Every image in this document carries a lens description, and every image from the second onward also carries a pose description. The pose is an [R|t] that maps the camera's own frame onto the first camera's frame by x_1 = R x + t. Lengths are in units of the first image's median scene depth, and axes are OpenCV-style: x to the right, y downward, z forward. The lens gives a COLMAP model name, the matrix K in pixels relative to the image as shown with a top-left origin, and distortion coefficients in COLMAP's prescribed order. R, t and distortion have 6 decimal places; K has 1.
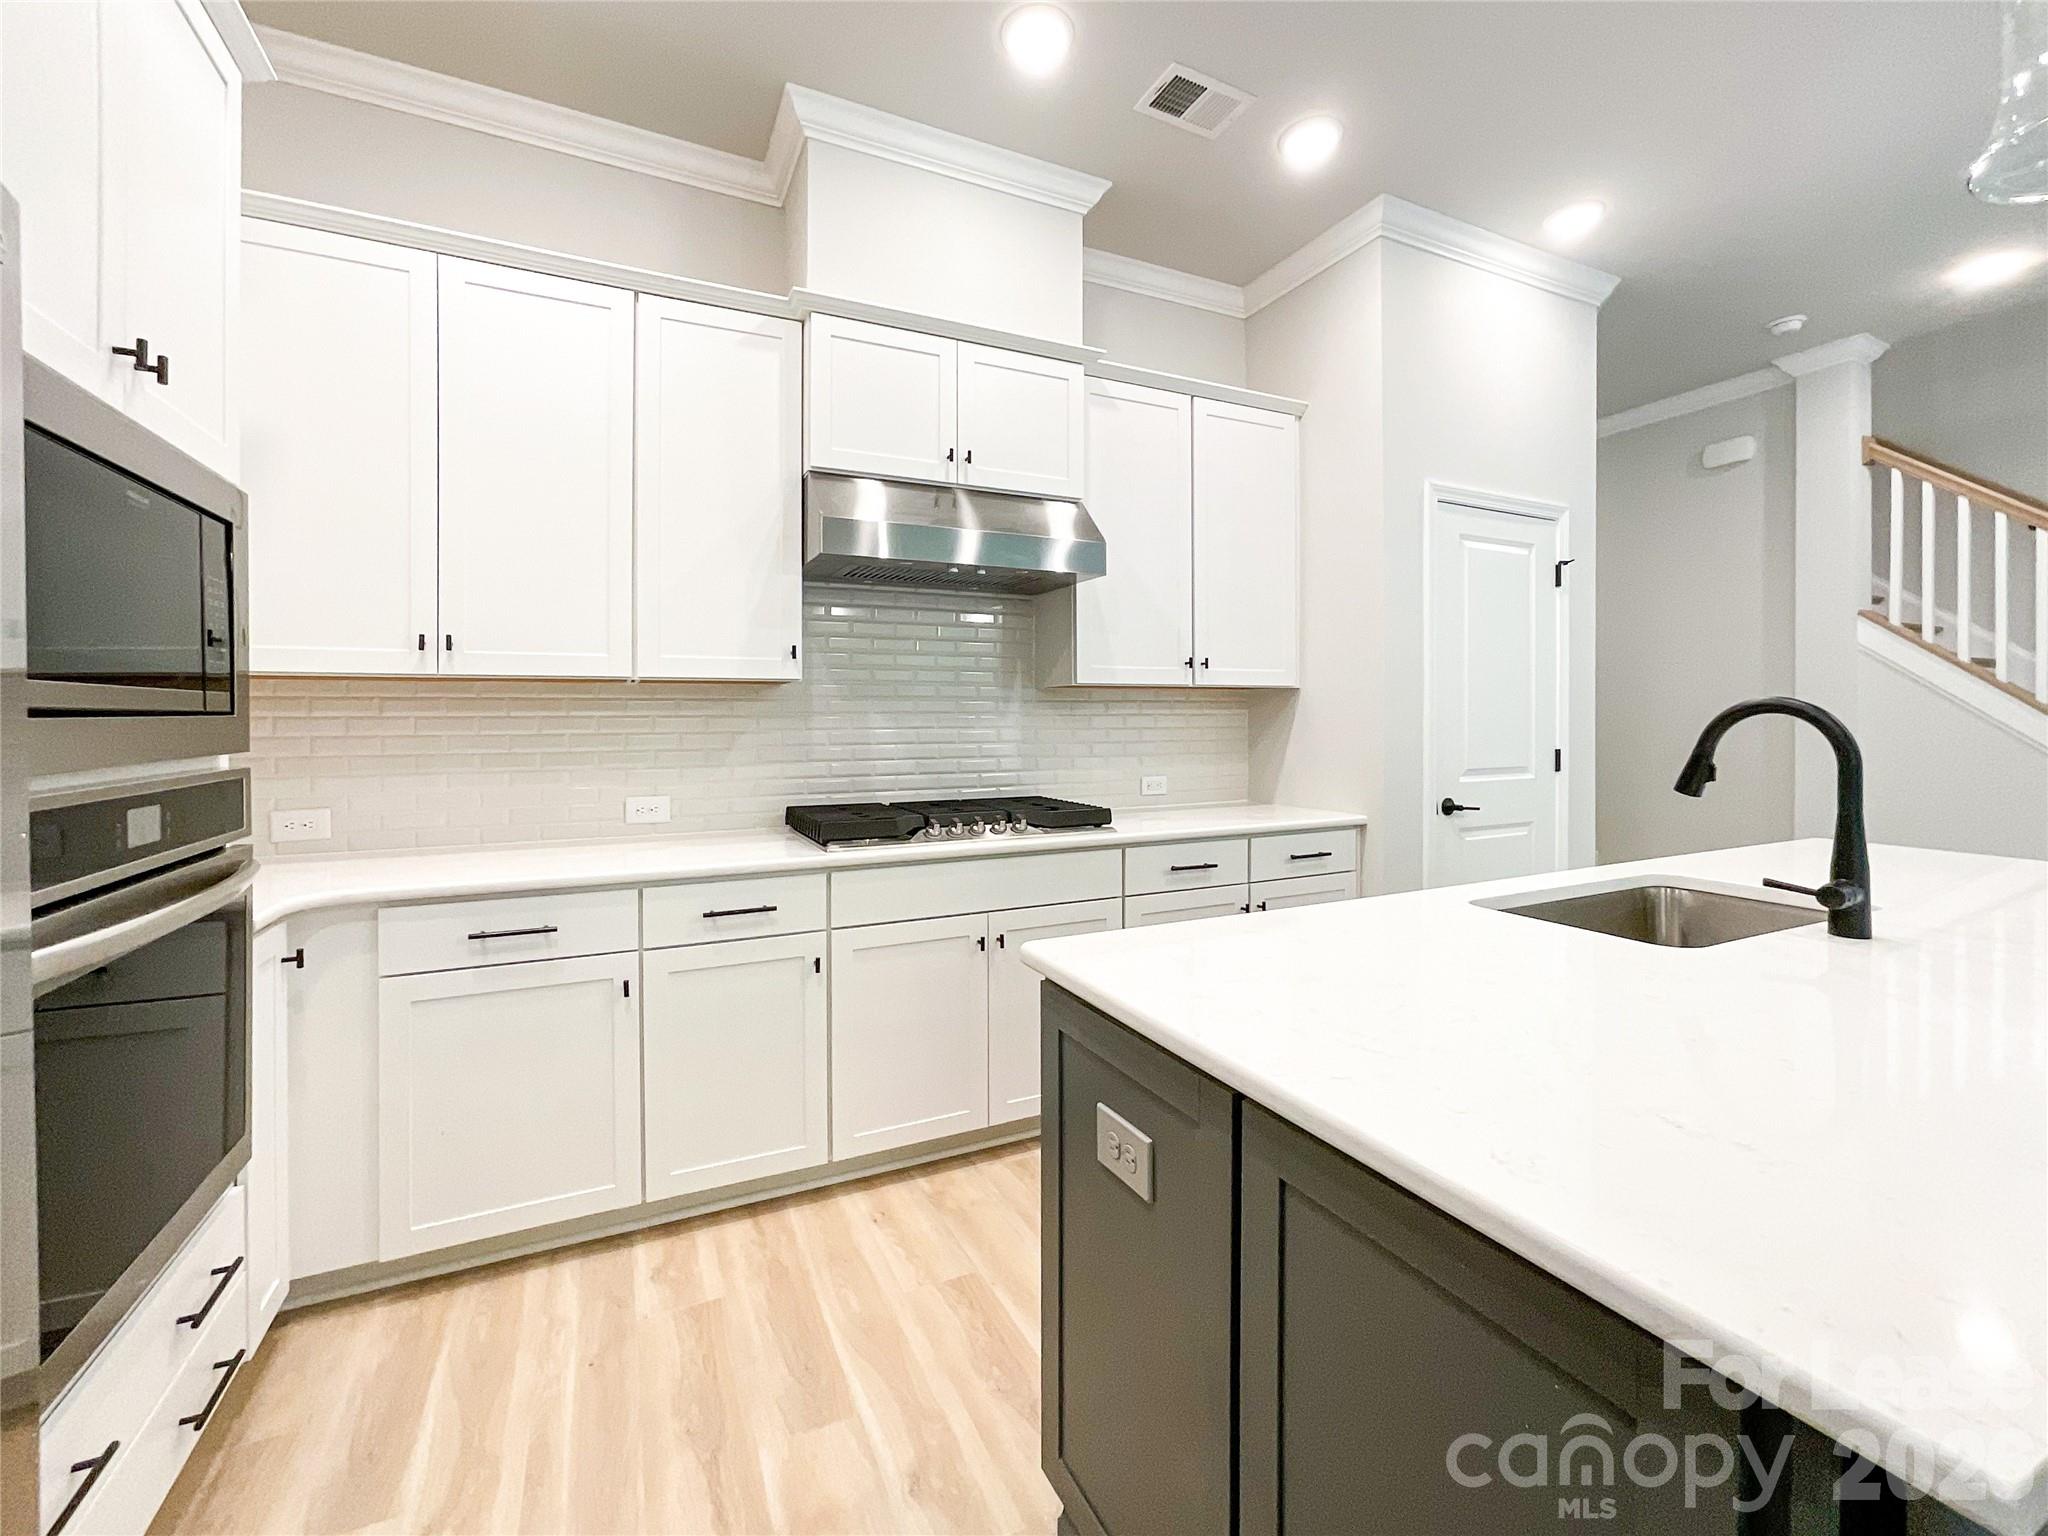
lens RADIAL K [[873.8, 0, 1018.5], [0, 873.8, 720.9], [0, 0, 1]] dist [-0.012016, 0.000068]
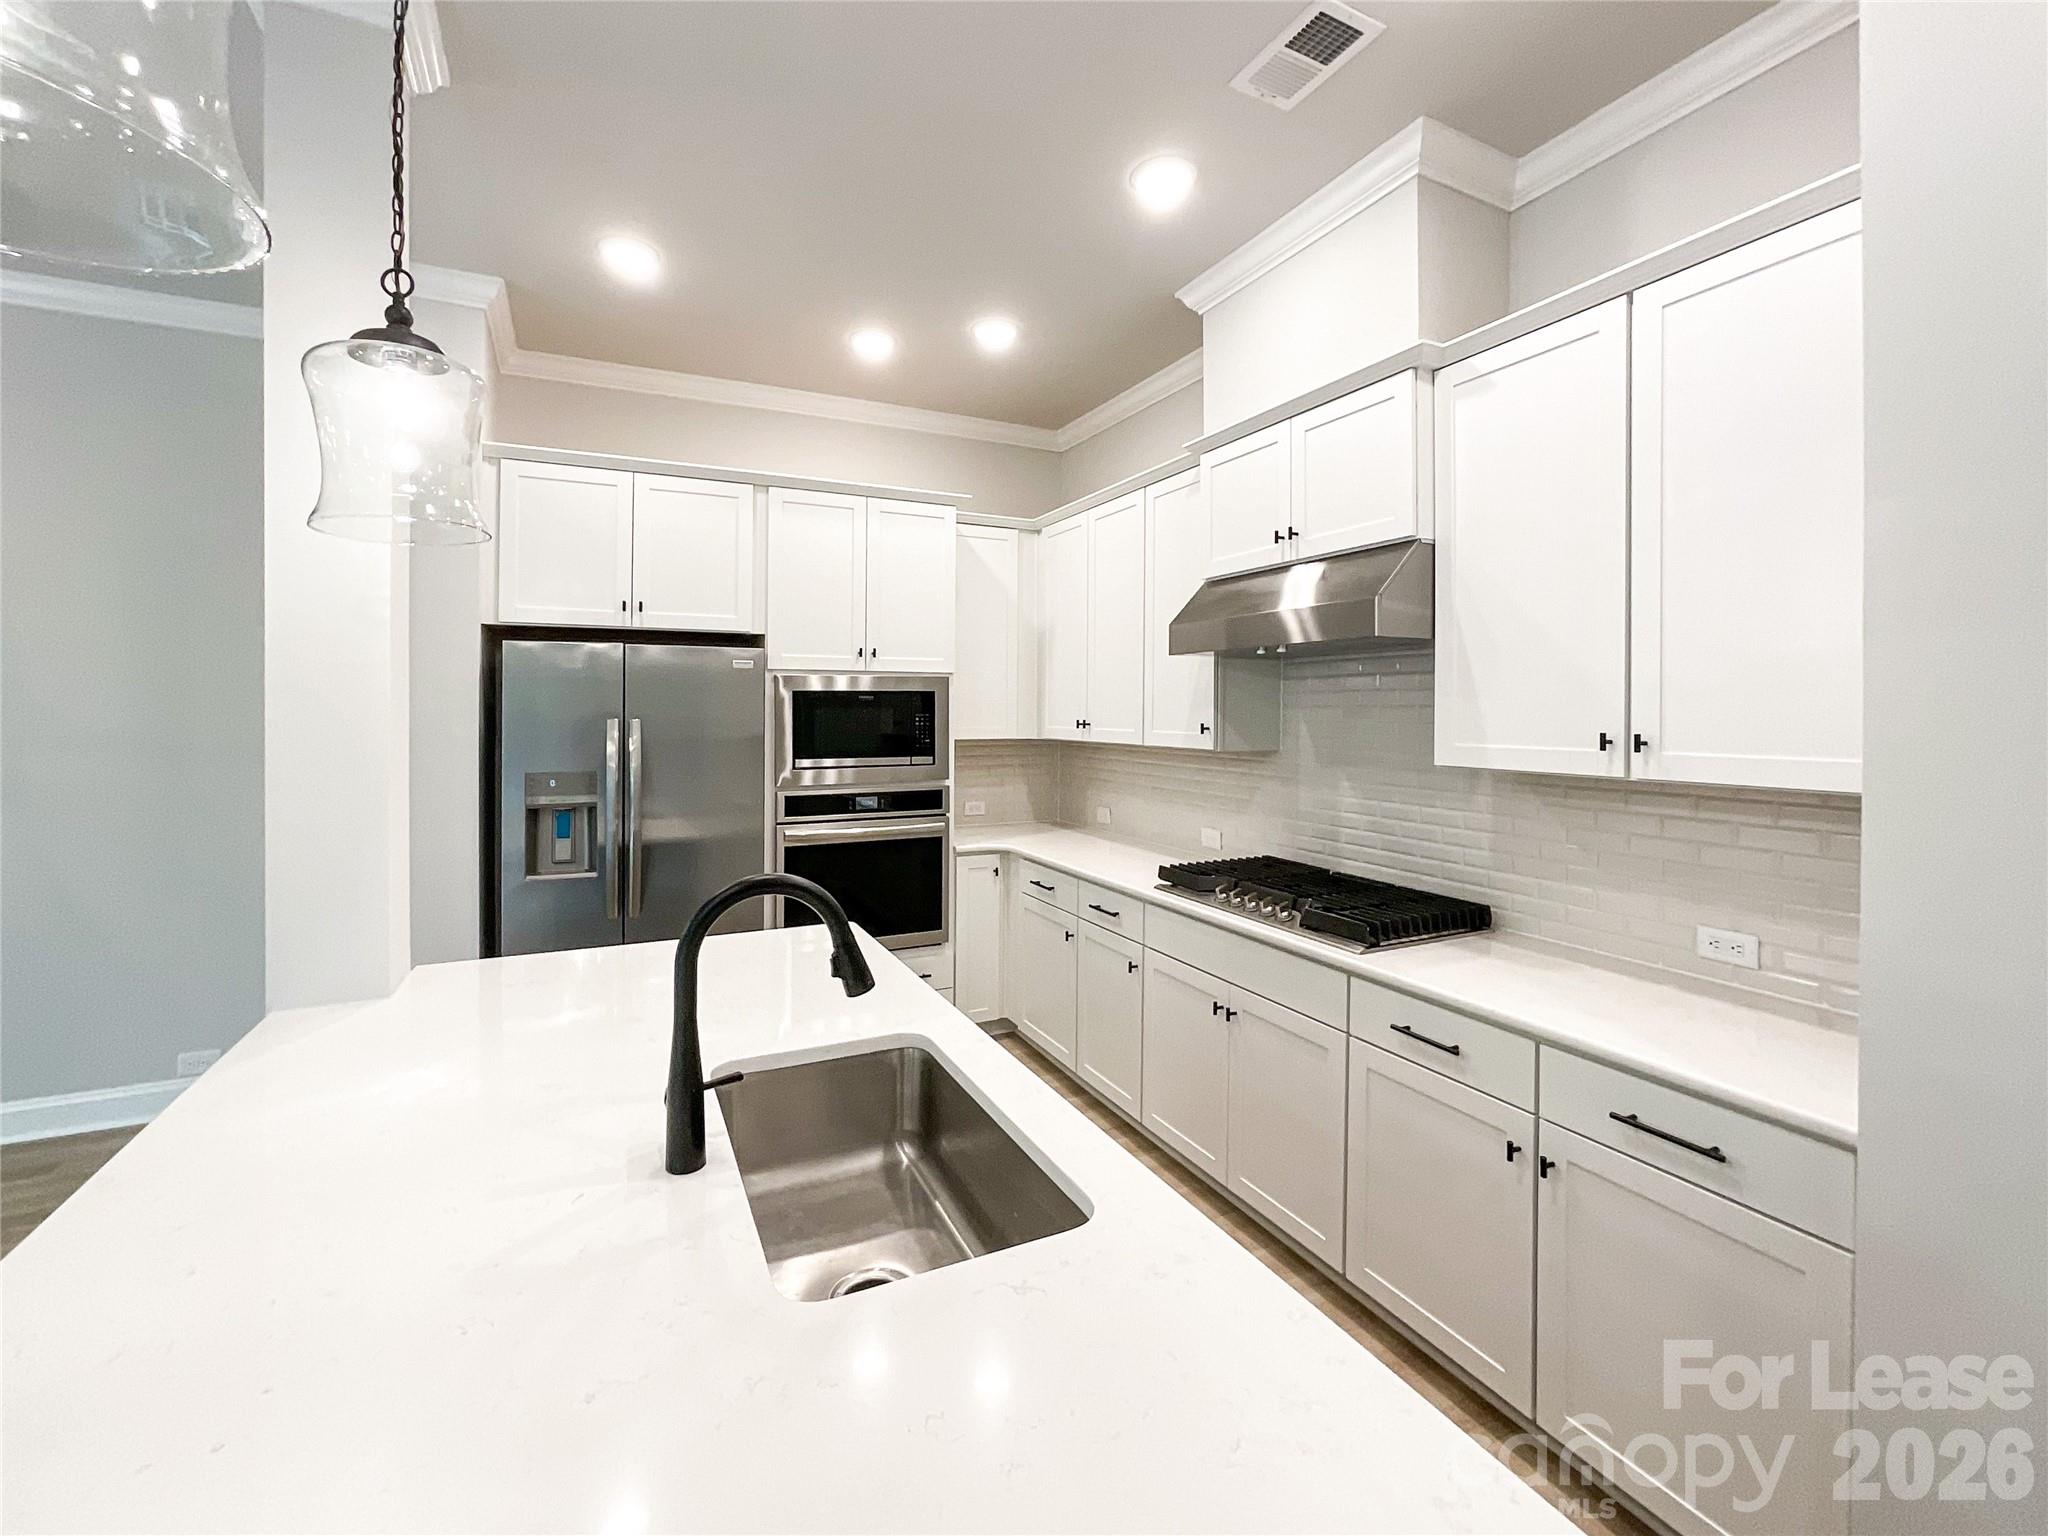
lens RADIAL K [[869.6, 0, 1016.1], [0, 869.6, 710.1], [0, 0, 1]] dist [-0.016919, 0.000002]
pose [[-0.005043, 0.006580, -0.999966, 0.845445], [-0.007487, 0.999950, 0.006617, -0.095119], [0.999959, 0.007520, -0.004994, 0.627765]]
